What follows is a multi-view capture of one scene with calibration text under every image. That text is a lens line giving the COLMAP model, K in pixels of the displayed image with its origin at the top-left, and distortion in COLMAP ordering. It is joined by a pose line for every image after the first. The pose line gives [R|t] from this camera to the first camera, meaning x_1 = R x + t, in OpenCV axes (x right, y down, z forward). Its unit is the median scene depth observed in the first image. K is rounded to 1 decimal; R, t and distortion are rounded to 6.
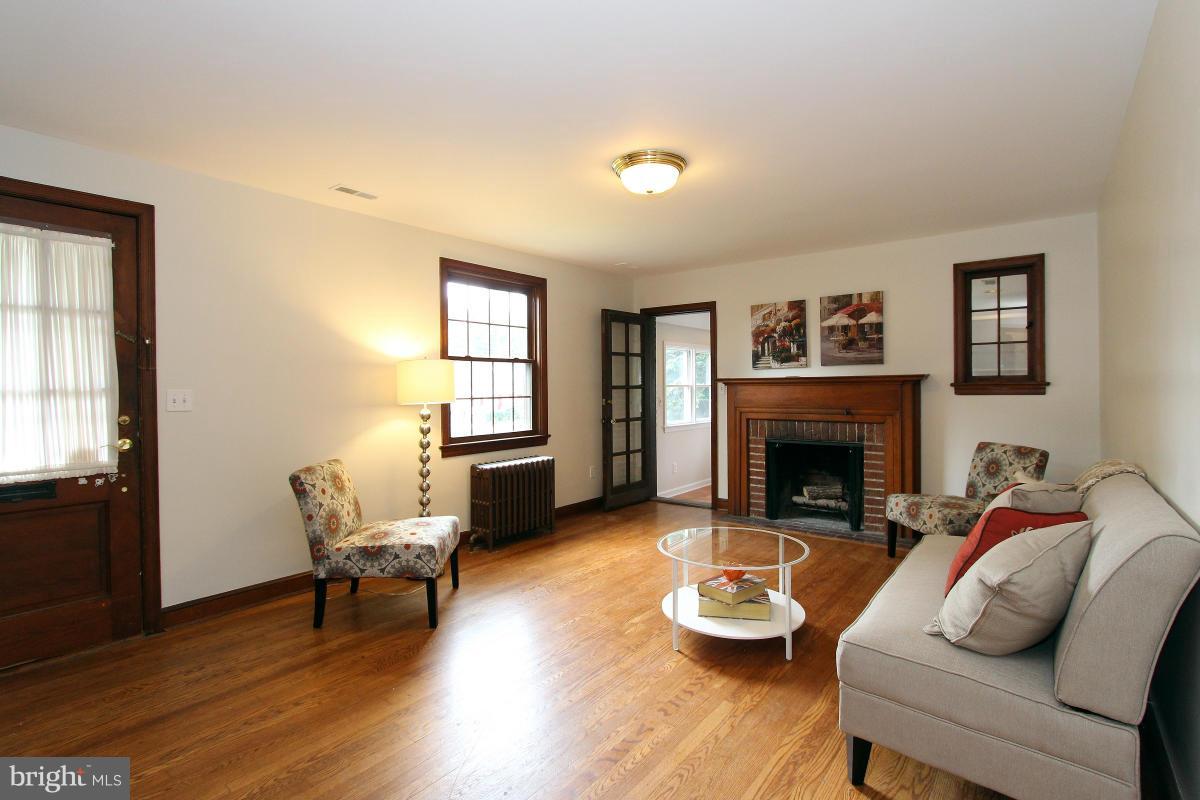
lens RADIAL K [[562.4, 0, 576.1], [0, 562.4, 382.1], [0, 0, 1]] dist [-0.000035, -0.000007]
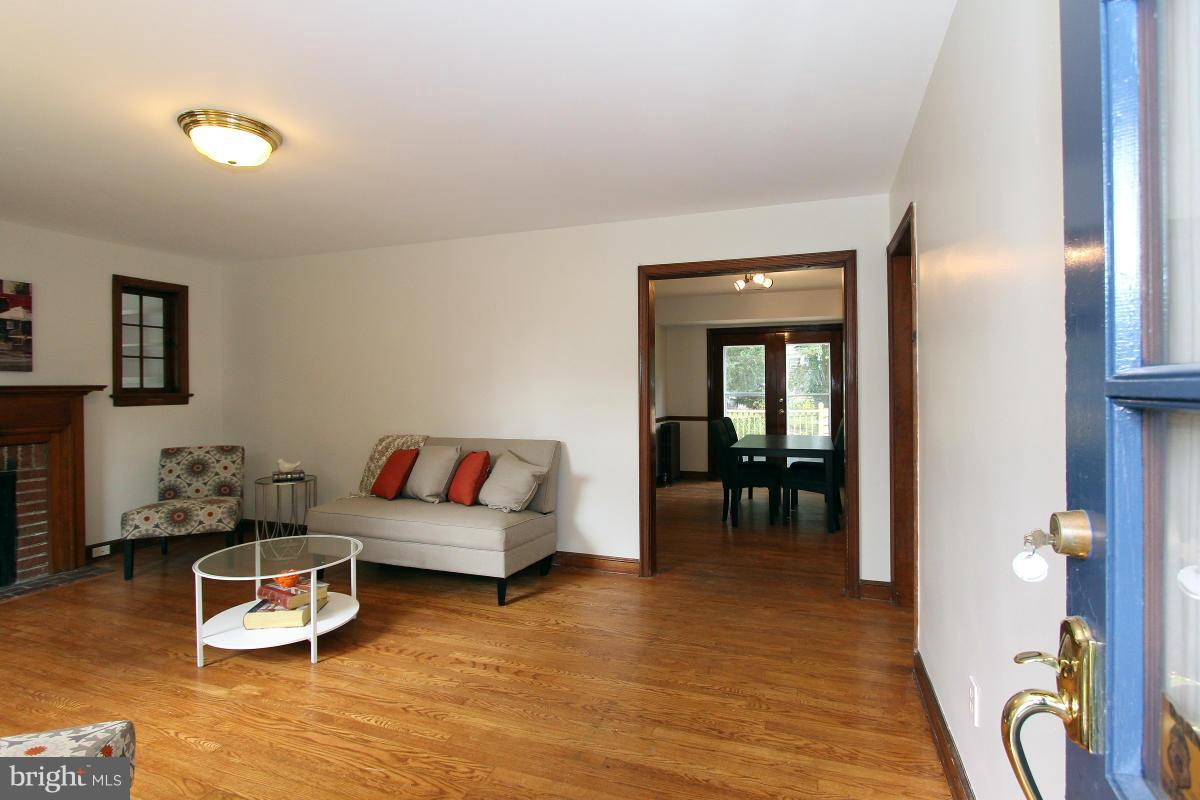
lens RADIAL K [[576.0, 0, 605.6], [0, 576.0, 400.5], [0, 0, 1]] dist [-0.000745, -0.000370]
pose [[-0.319361, -0.008779, 0.947593, -0.577384], [0.003423, 0.999940, 0.010417, 0.004609], [-0.947627, 0.006570, -0.319311, 0.516518]]
